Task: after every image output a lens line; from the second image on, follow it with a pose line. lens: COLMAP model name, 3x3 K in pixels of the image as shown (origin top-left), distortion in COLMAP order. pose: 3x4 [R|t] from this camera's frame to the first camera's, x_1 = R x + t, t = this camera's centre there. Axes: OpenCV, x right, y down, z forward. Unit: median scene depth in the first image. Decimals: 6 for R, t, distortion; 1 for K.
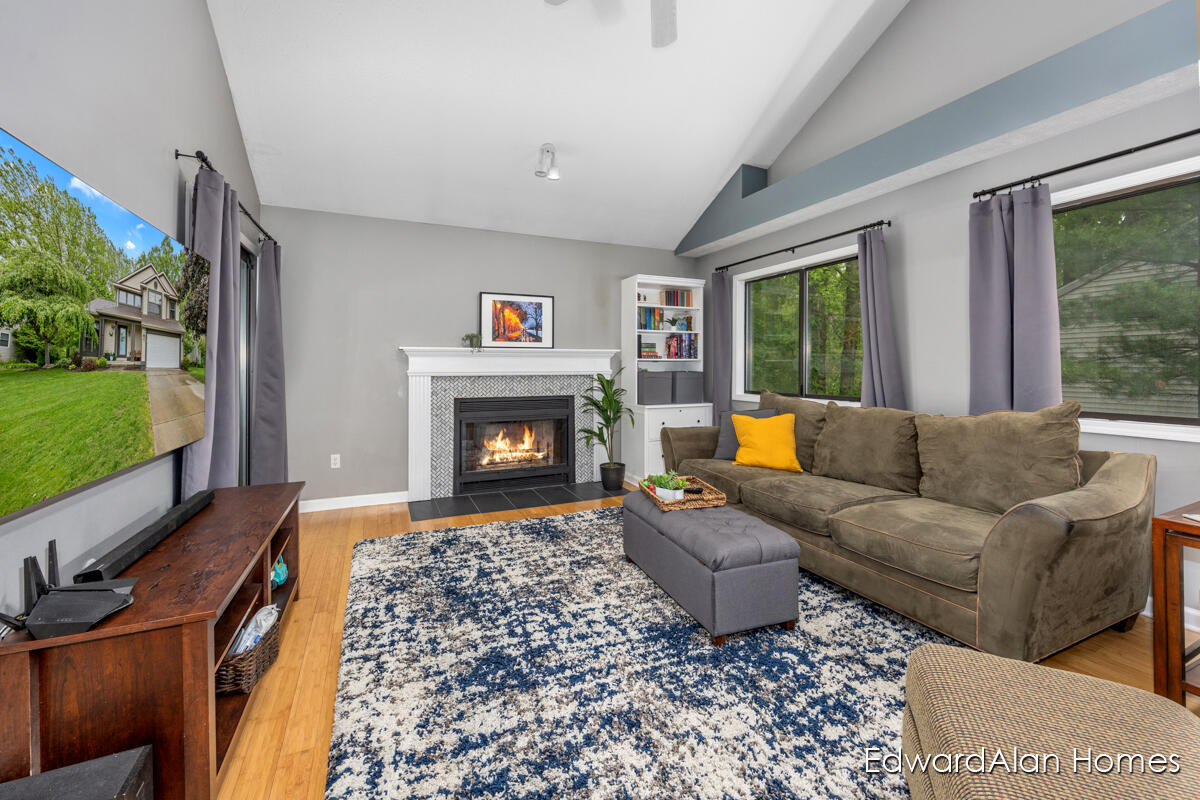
lens RADIAL K [[483.7, 0, 599.5], [0, 483.7, 363.4], [0, 0, 1]] dist [-0.002315, -0.000054]
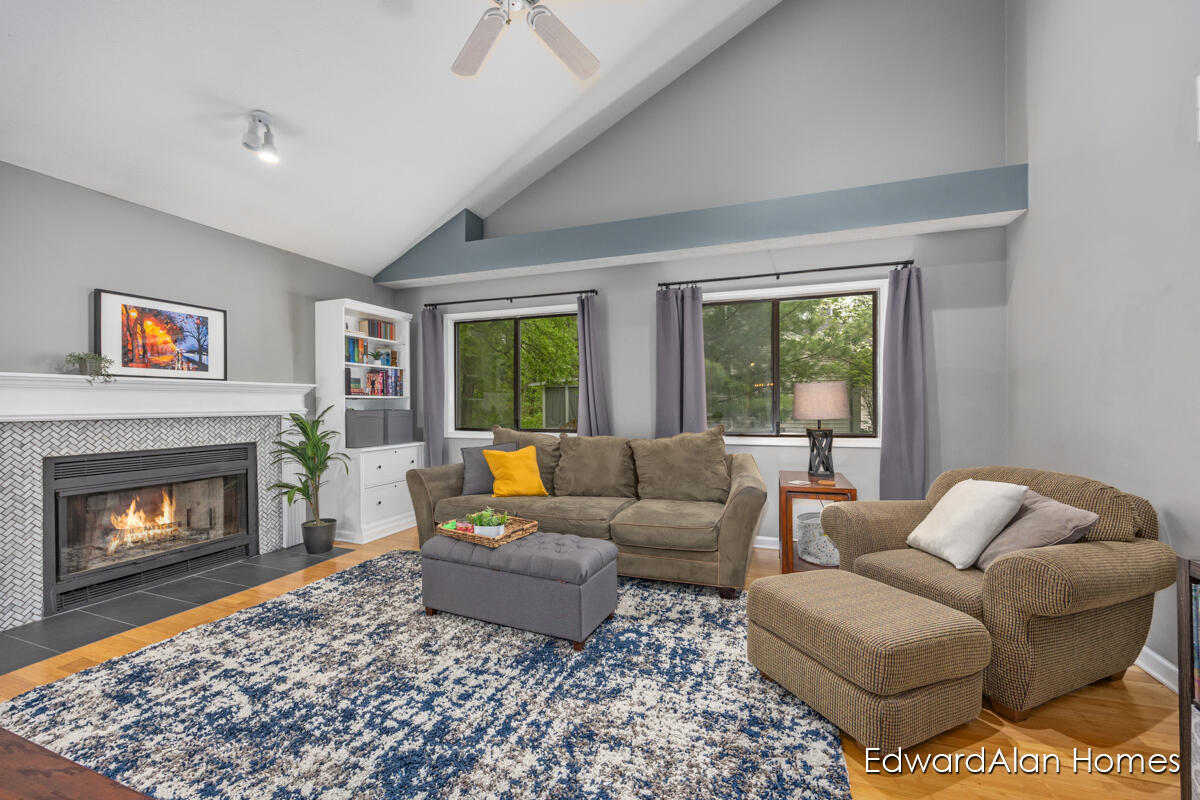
lens RADIAL K [[477.9, 0, 593.7], [0, 477.9, 402.8], [0, 0, 1]] dist [-0.001406, -0.000146]
pose [[0.700567, 0.000176, 0.713586, -0.382874], [-0.002327, 0.999995, 0.002037, 0.000519], [-0.713582, -0.003088, 0.700565, 0.138155]]
